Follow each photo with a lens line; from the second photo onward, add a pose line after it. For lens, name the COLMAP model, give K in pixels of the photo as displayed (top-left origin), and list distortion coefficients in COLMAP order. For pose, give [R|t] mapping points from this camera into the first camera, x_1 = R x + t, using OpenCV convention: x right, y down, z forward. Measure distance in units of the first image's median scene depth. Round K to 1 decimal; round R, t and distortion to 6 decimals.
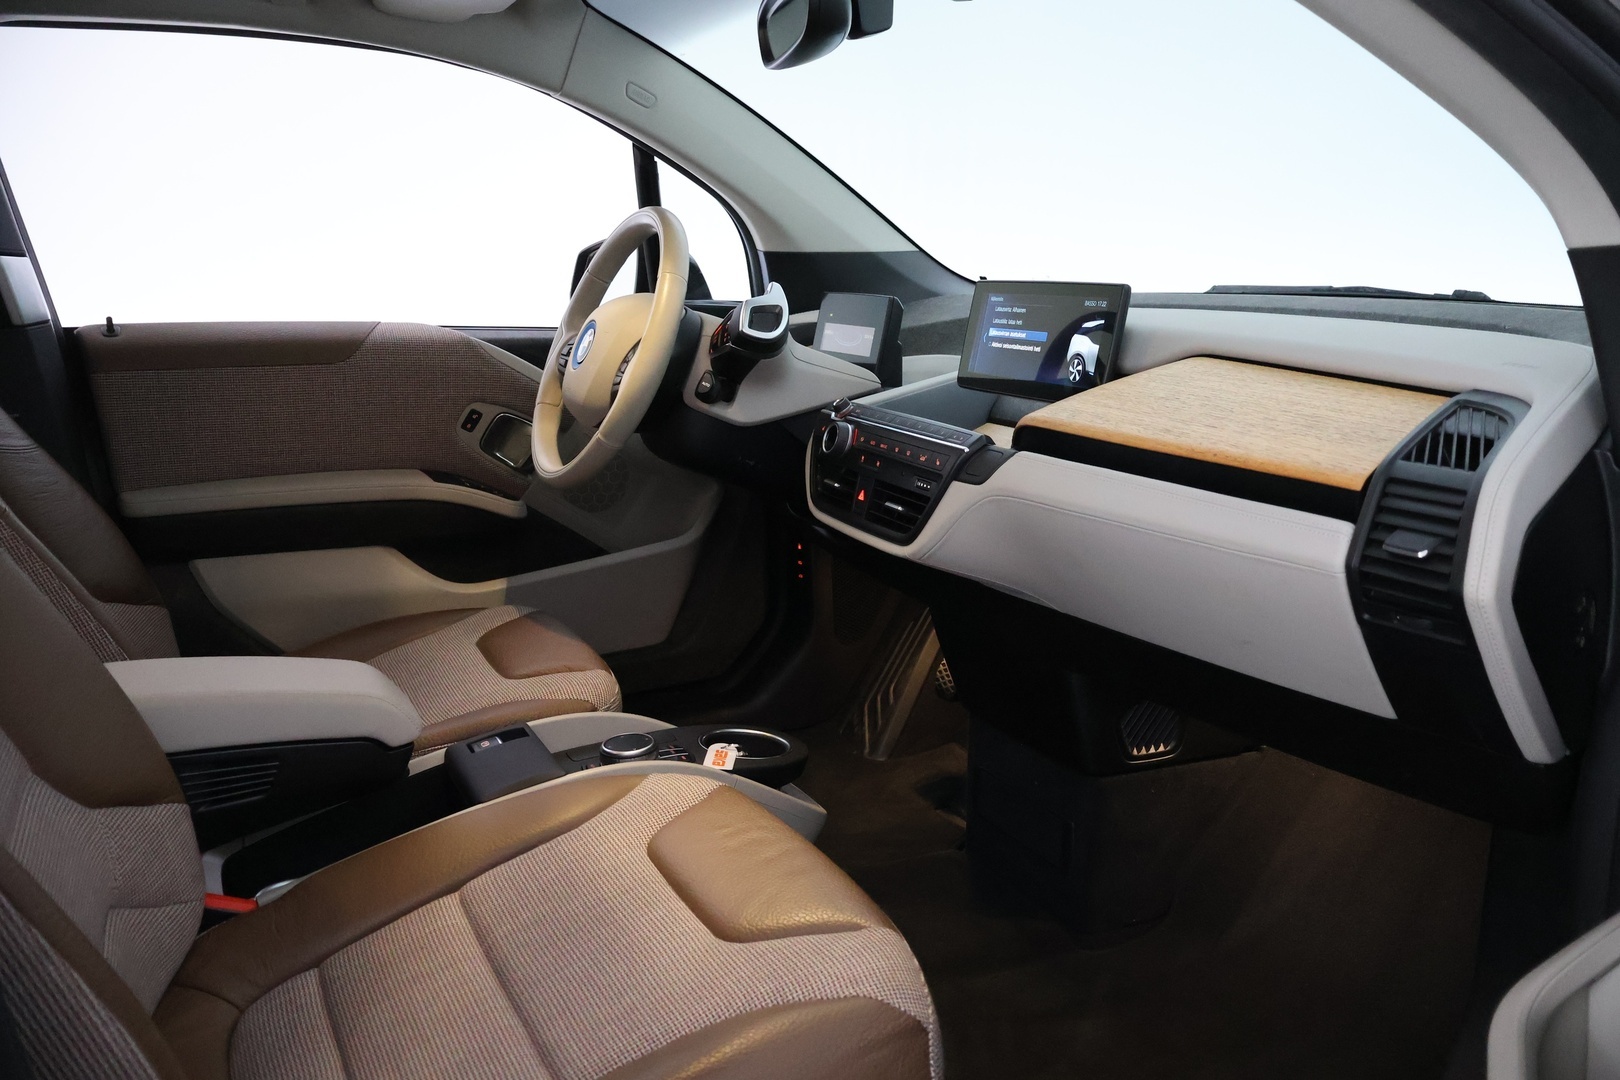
lens RADIAL K [[1345.0, 0, 806.1], [0, 1345.0, 535.9], [0, 0, 1]] dist [-0.013115, 0.010997]
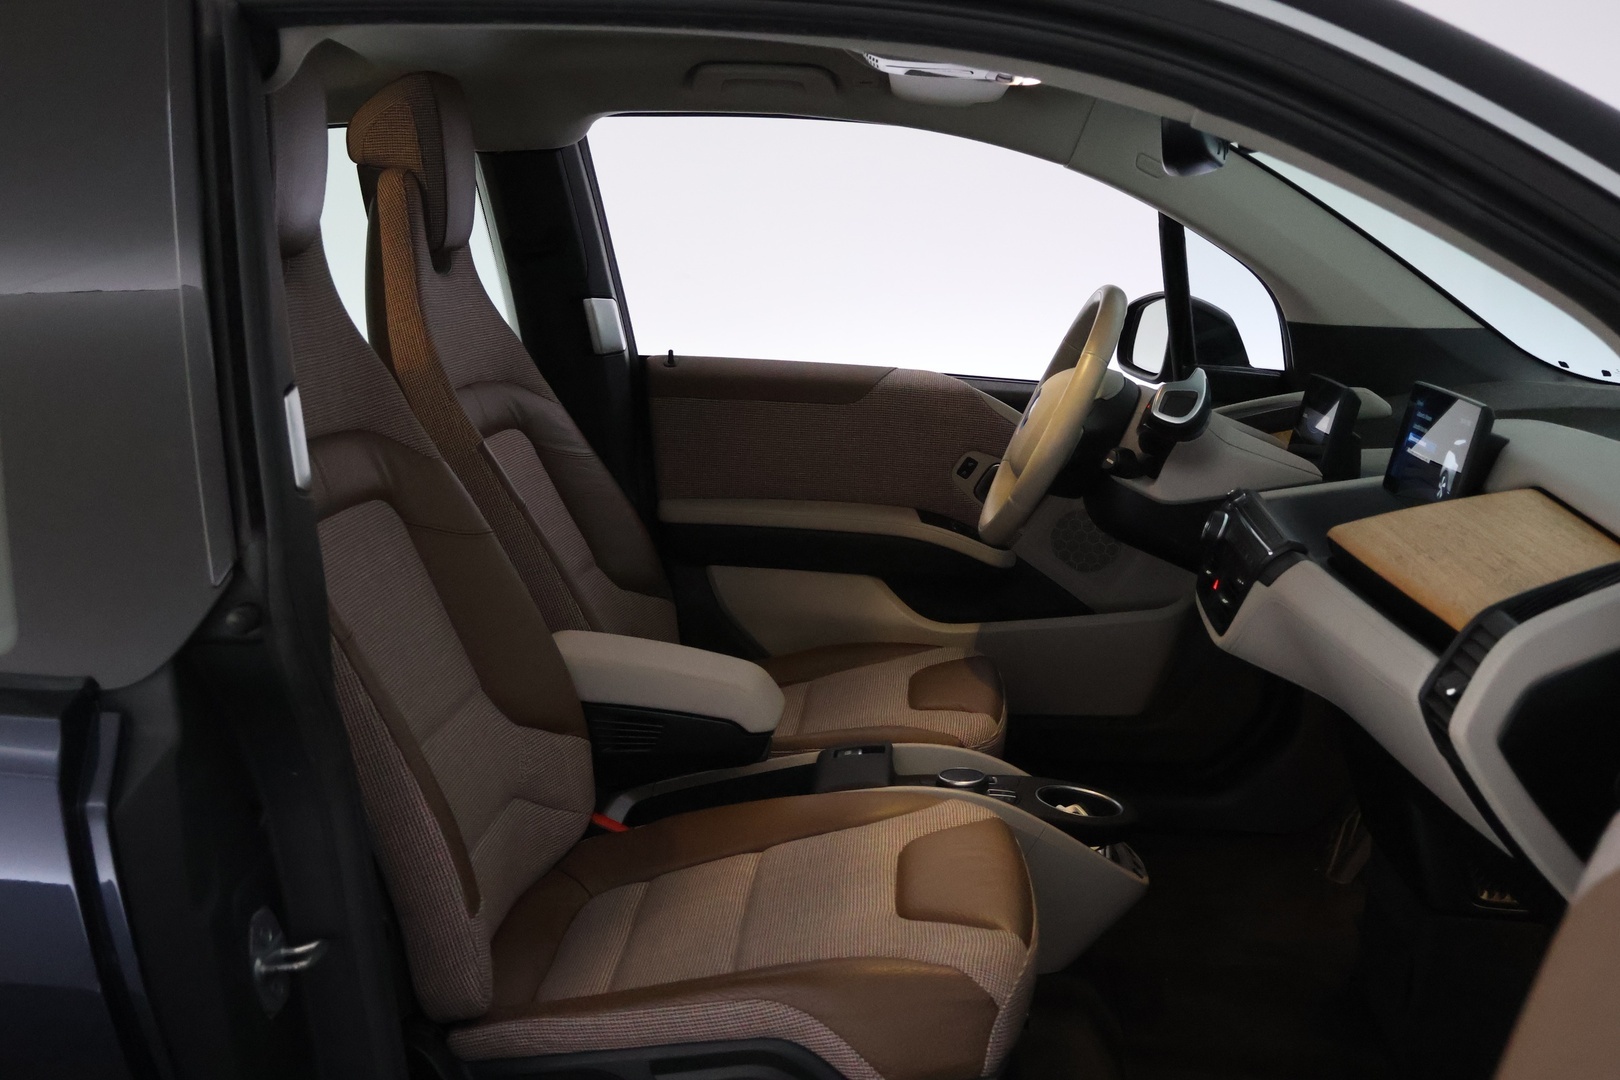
lens RADIAL K [[1755.7, 0, 796.2], [0, 1755.7, 538.2], [0, 0, 1]] dist [0.000016, 0.000000]
pose [[0.864526, 0.122083, -0.487536, 0.367047], [-0.137408, 0.990505, 0.004370, -0.023886], [0.483440, 0.063214, 0.873092, -0.294647]]
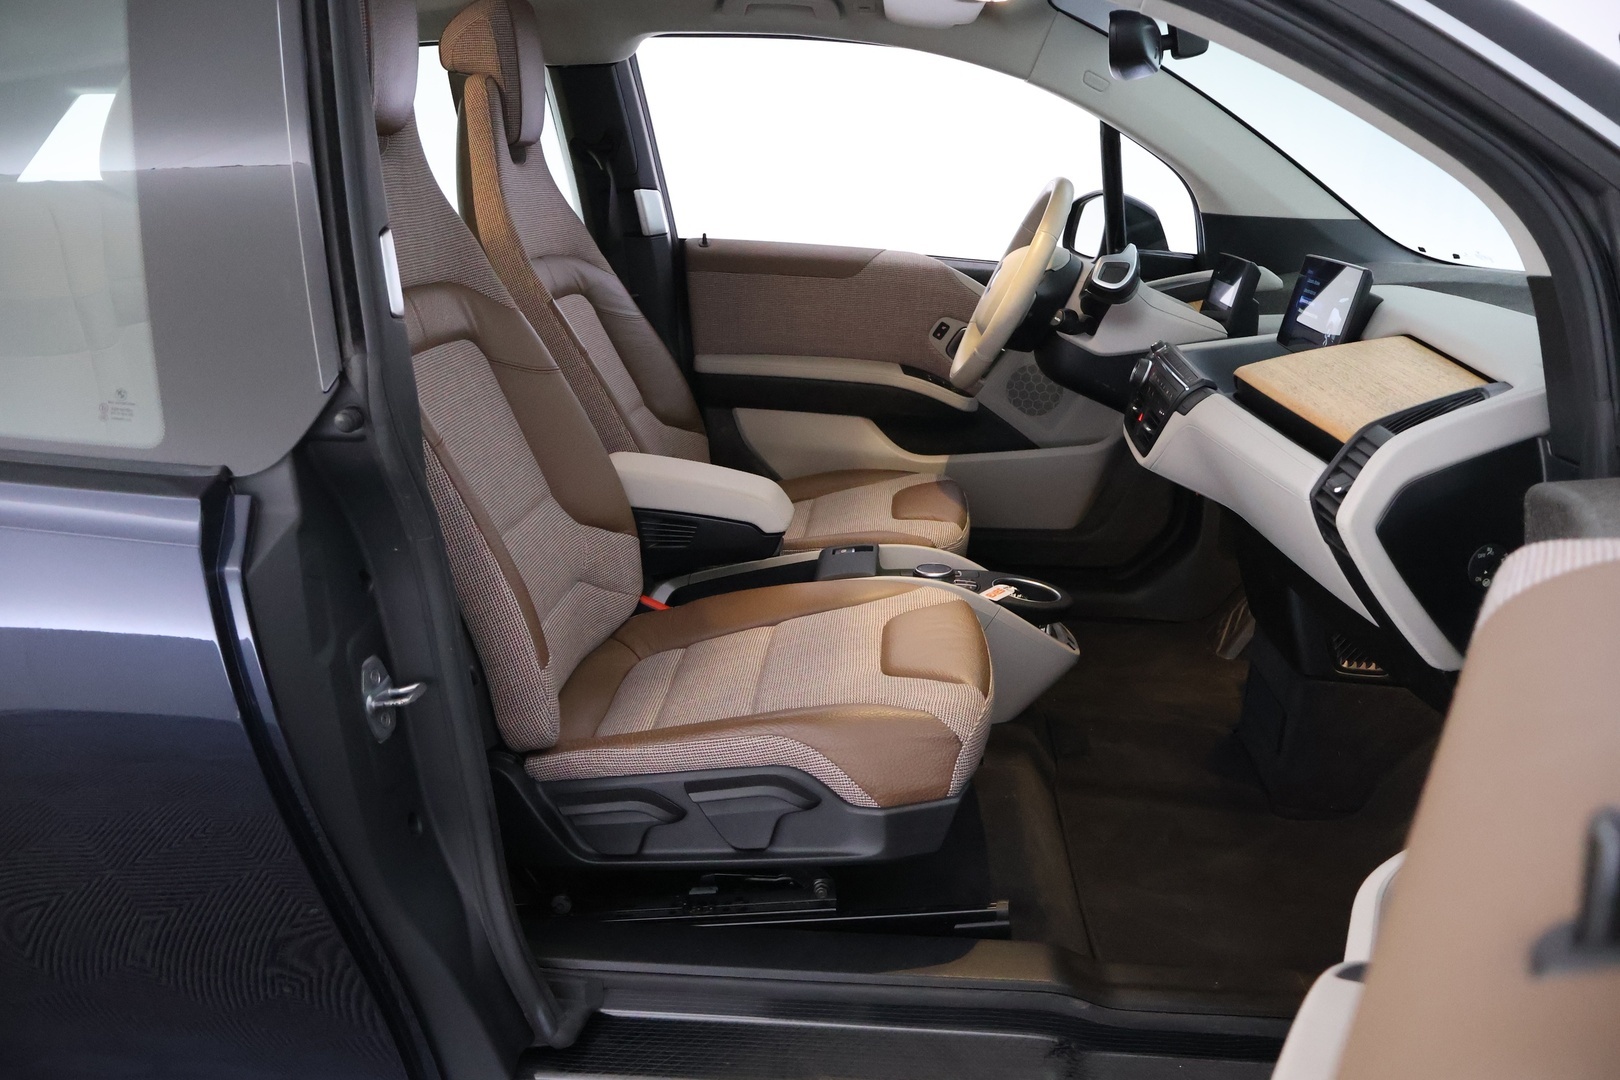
lens RADIAL K [[1345.0, 0, 800.9], [0, 1345.0, 544.0], [0, 0, 1]] dist [-0.013115, 0.010997]
pose [[0.862499, 0.176997, -0.474097, 0.346049], [-0.145403, 0.984013, 0.102844, 0.003605], [0.484720, -0.019768, 0.874446, -0.249454]]
